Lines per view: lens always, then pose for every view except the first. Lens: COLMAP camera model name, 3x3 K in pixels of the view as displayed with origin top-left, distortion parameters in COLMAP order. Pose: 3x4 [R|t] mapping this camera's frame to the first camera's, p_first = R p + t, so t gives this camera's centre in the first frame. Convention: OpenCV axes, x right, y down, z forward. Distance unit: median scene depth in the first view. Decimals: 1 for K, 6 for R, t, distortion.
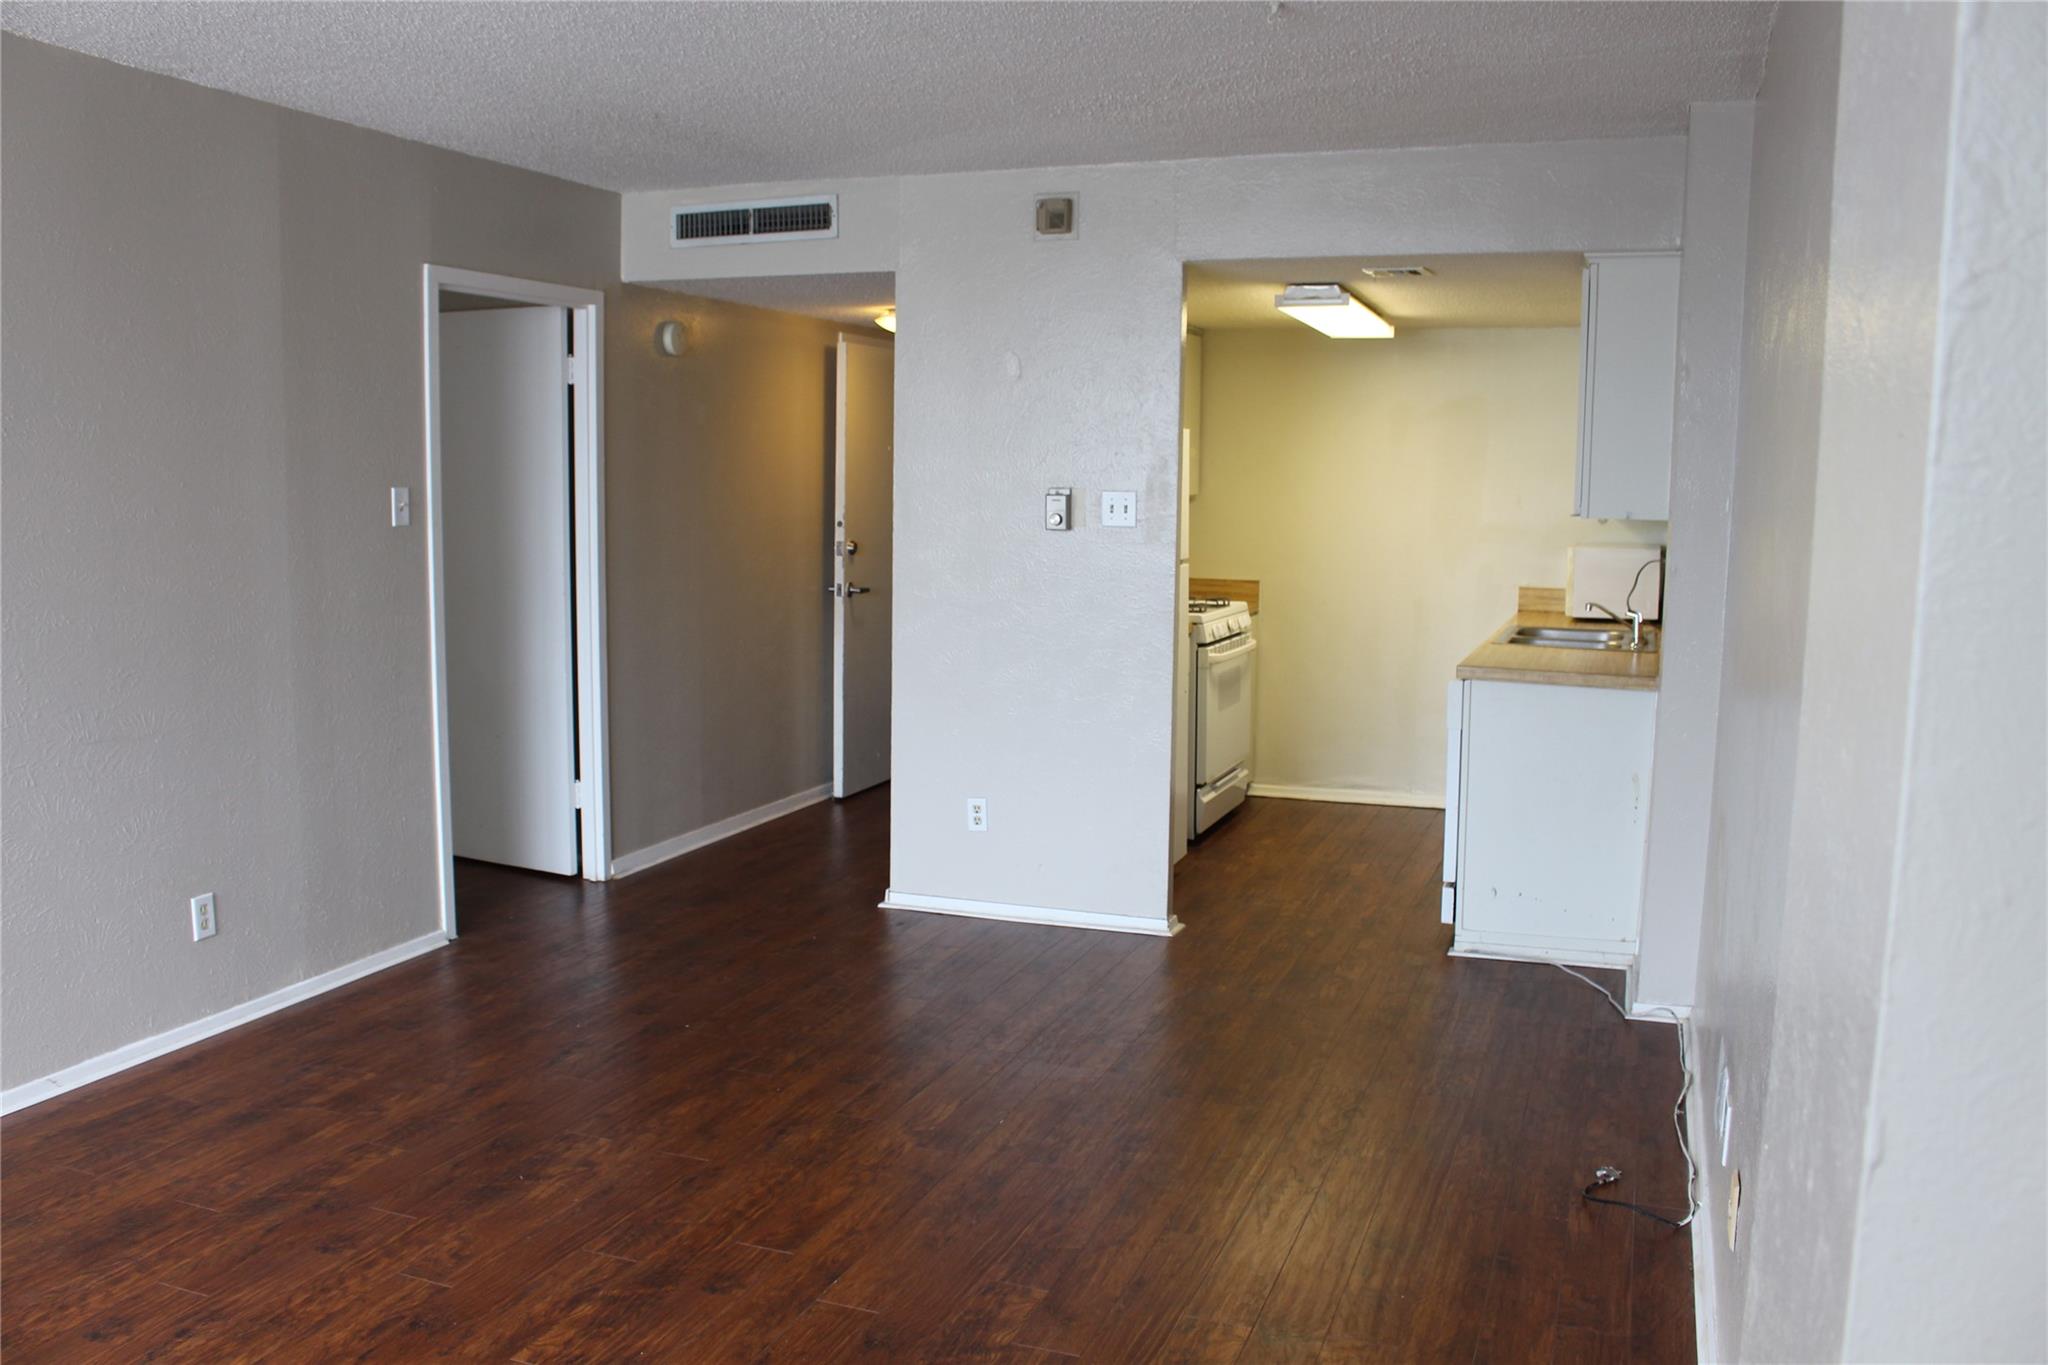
lens RADIAL K [[1676.9, 0, 1015.7], [0, 1676.9, 683.1], [0, 0, 1]] dist [-0.160230, 0.125032]
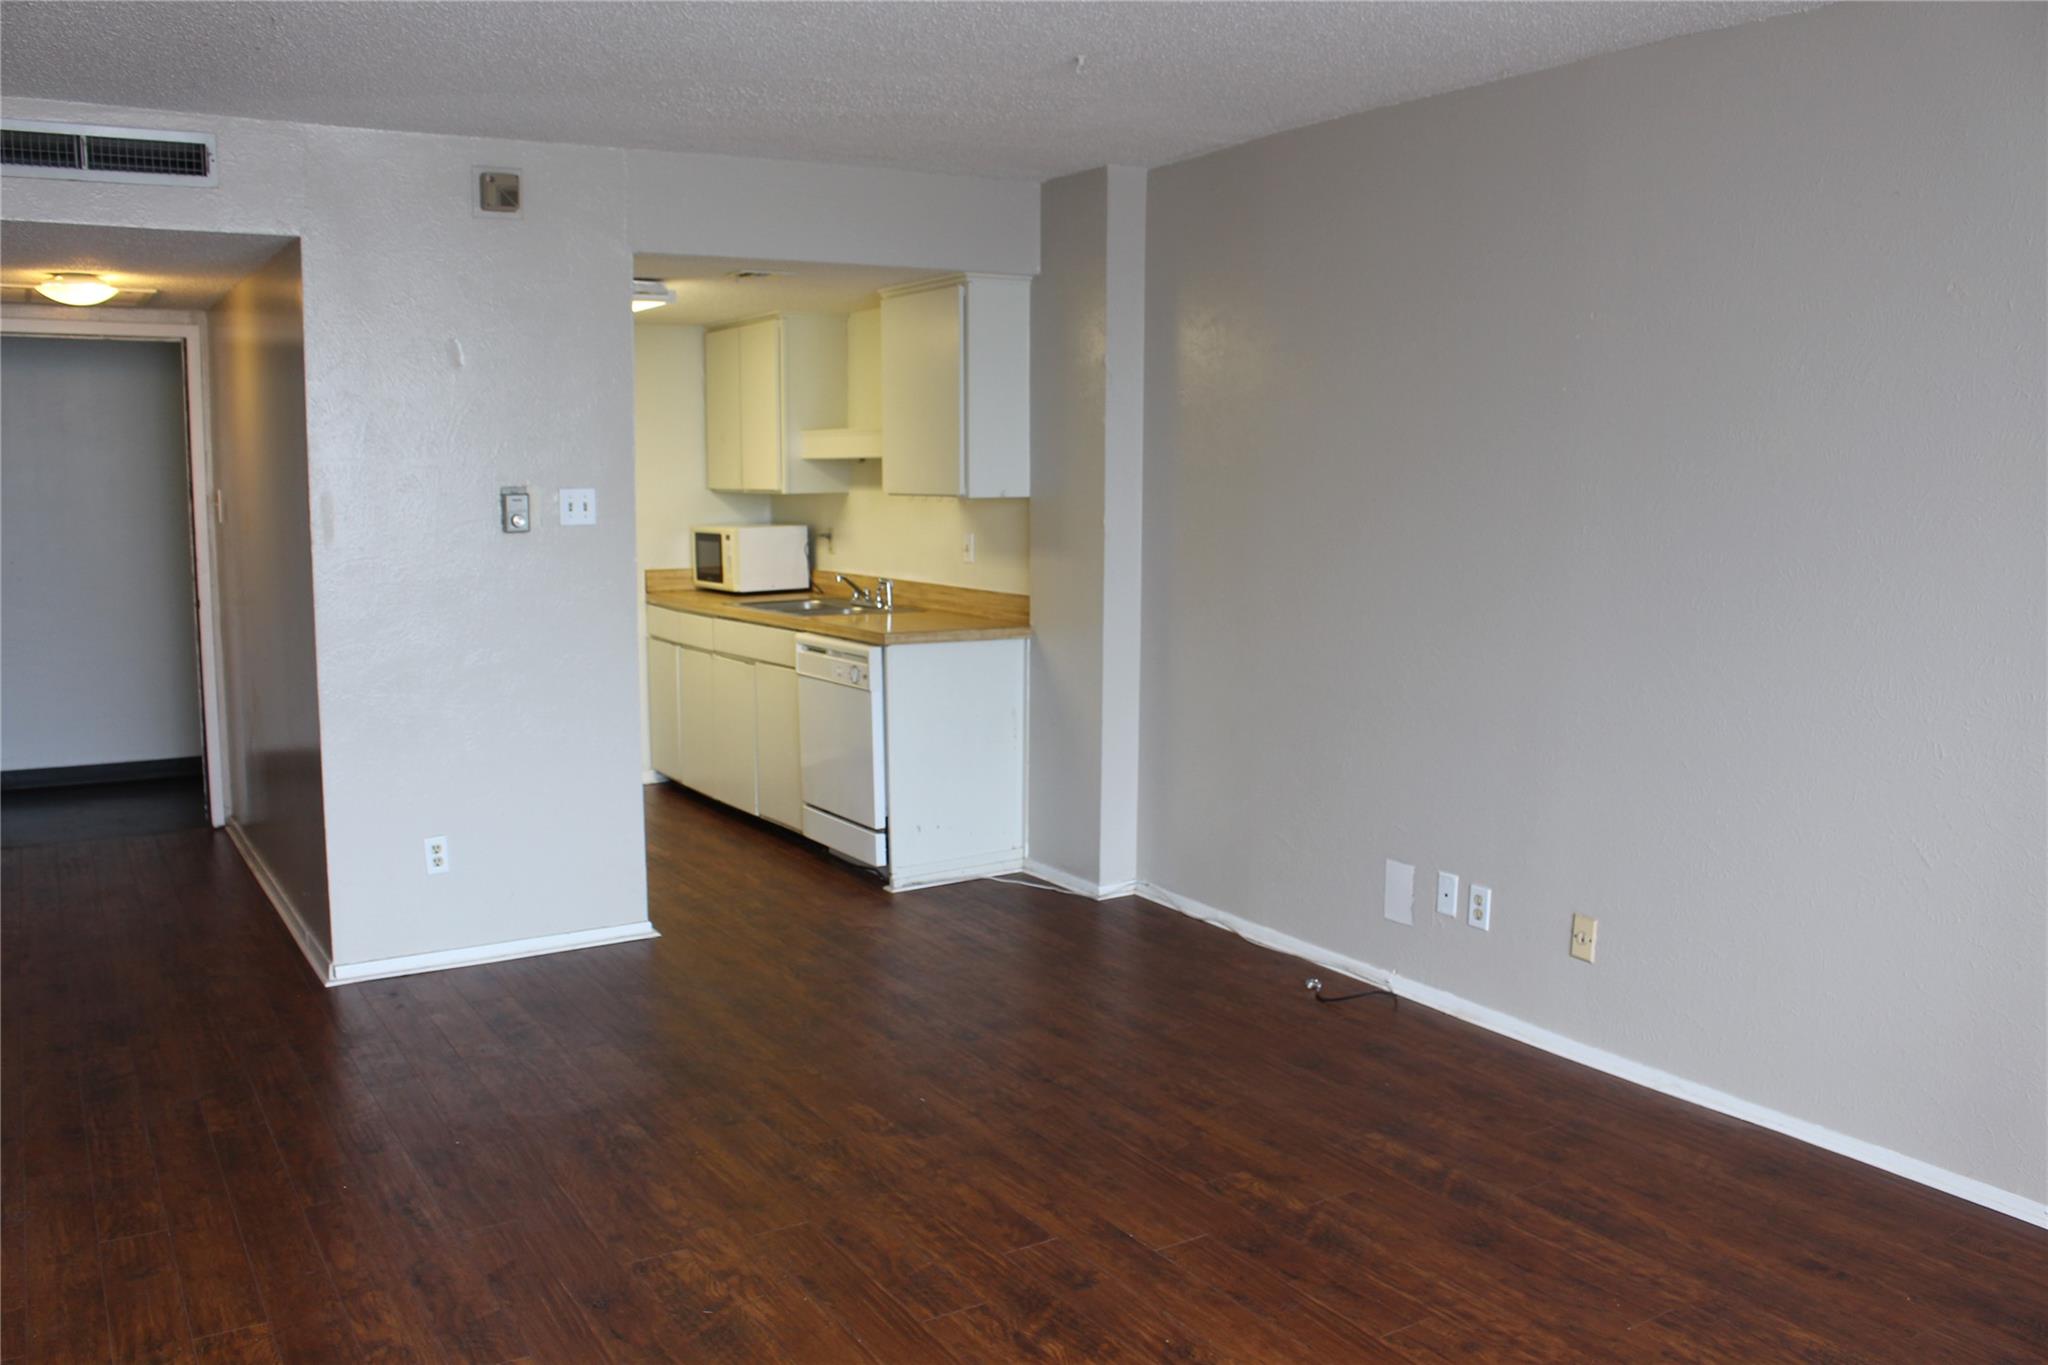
lens RADIAL K [[1676.9, 0, 1015.7], [0, 1676.9, 683.1], [0, 0, 1]] dist [-0.160230, 0.125032]
pose [[0.606953, -0.112954, 0.786670, -0.737002], [0.106853, 0.992459, 0.060060, -0.046291], [-0.787522, 0.047604, 0.614446, 0.304055]]
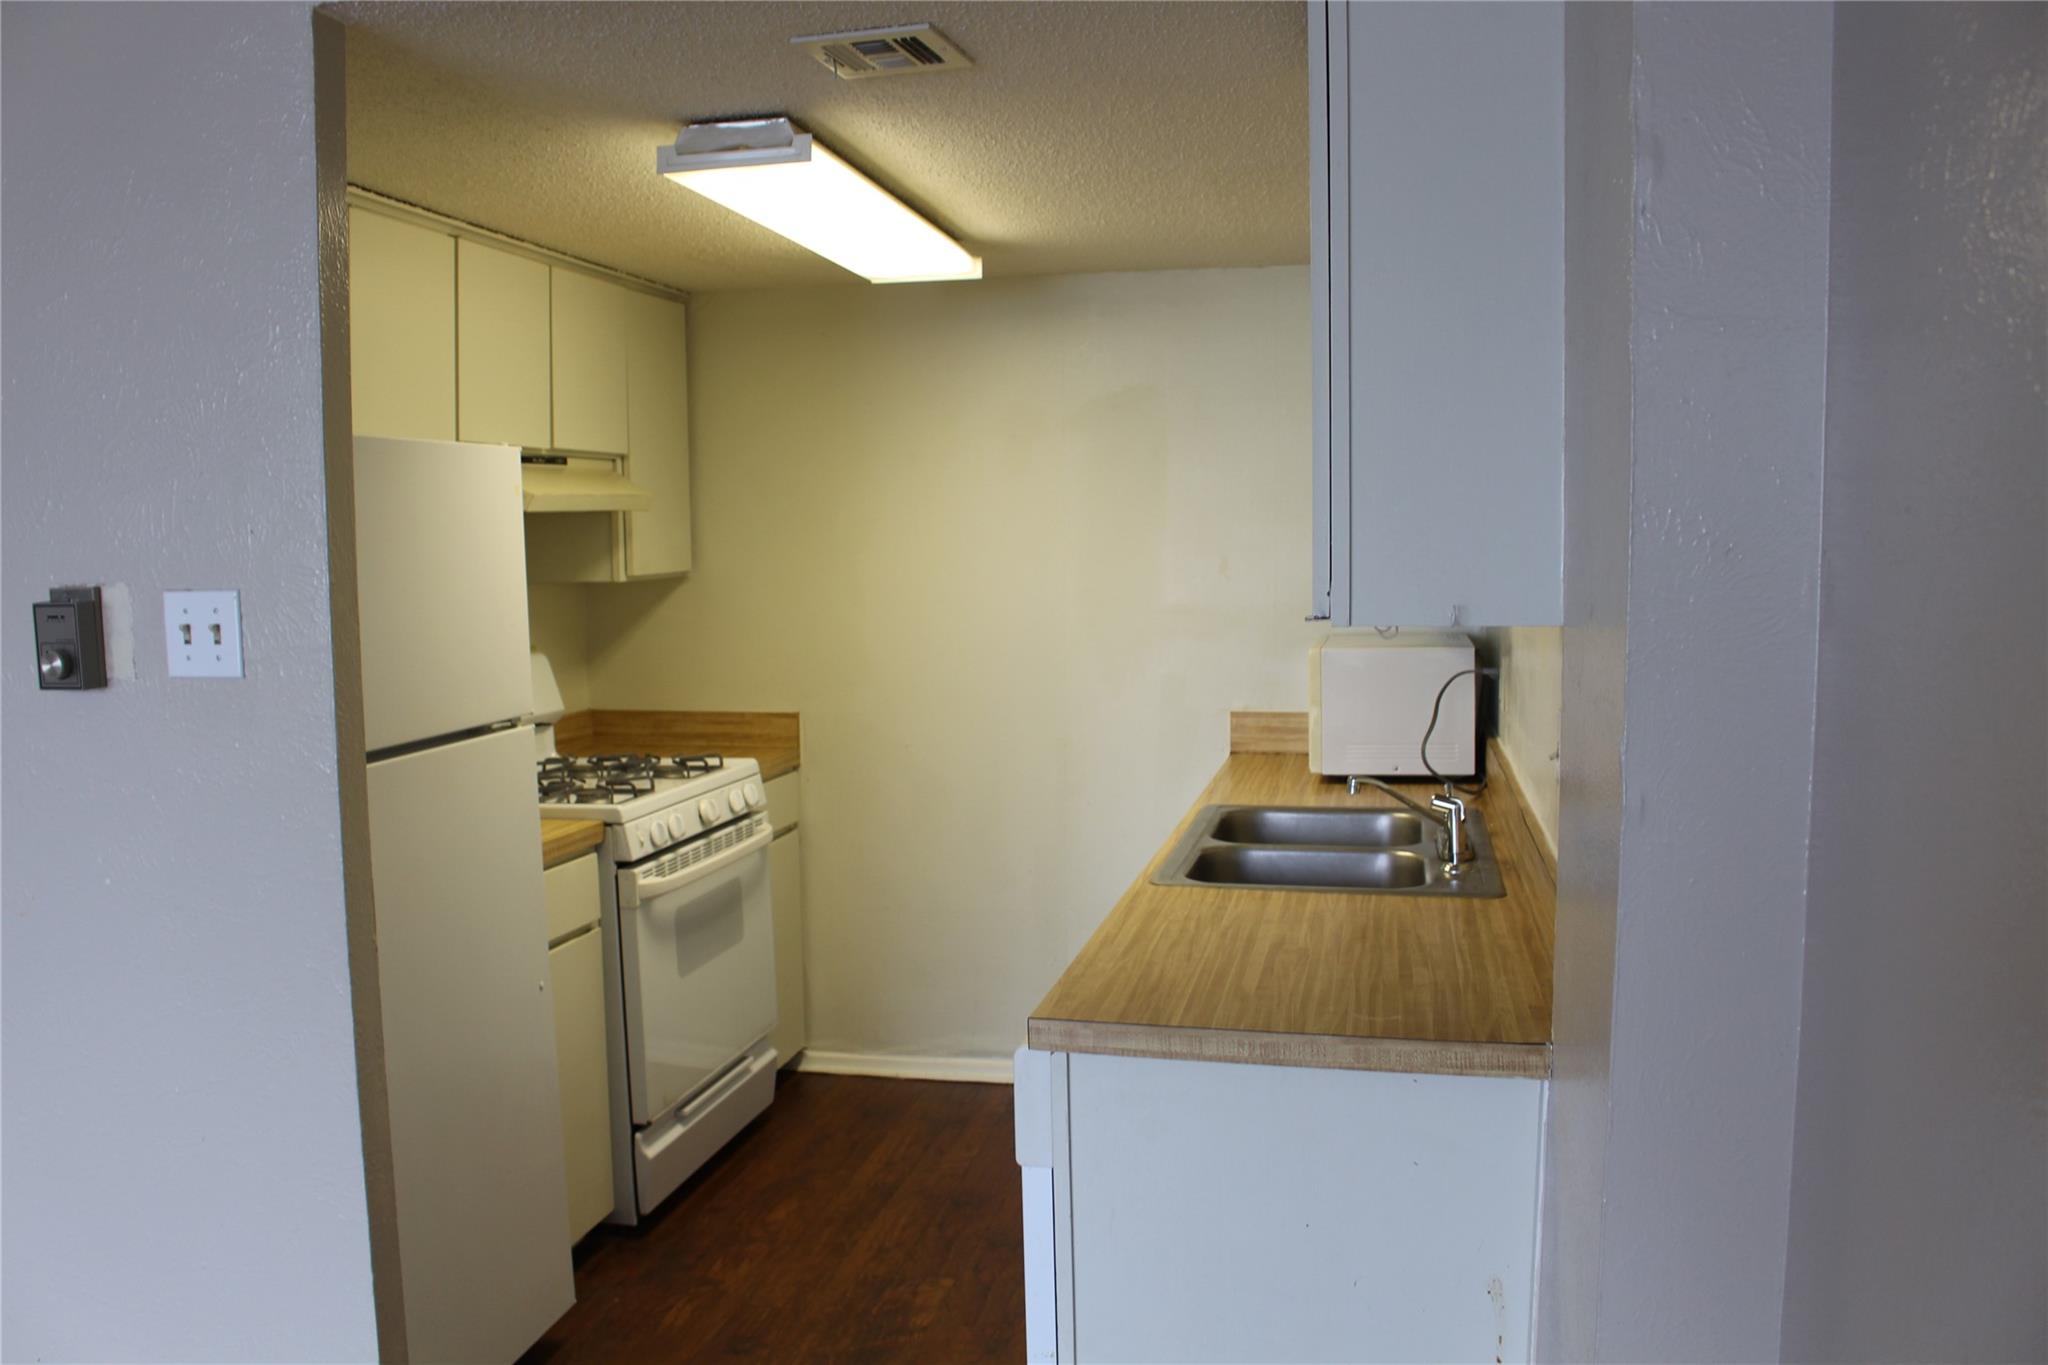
lens RADIAL K [[1677.6, 0, 1015.6], [0, 1677.6, 686.4], [0, 0, 1]] dist [-0.158350, 0.124255]
pose [[0.989230, -0.035874, 0.141906, 0.271214], [0.040699, 0.998683, -0.031240, -0.096634], [-0.140598, 0.036679, 0.989387, 0.790644]]
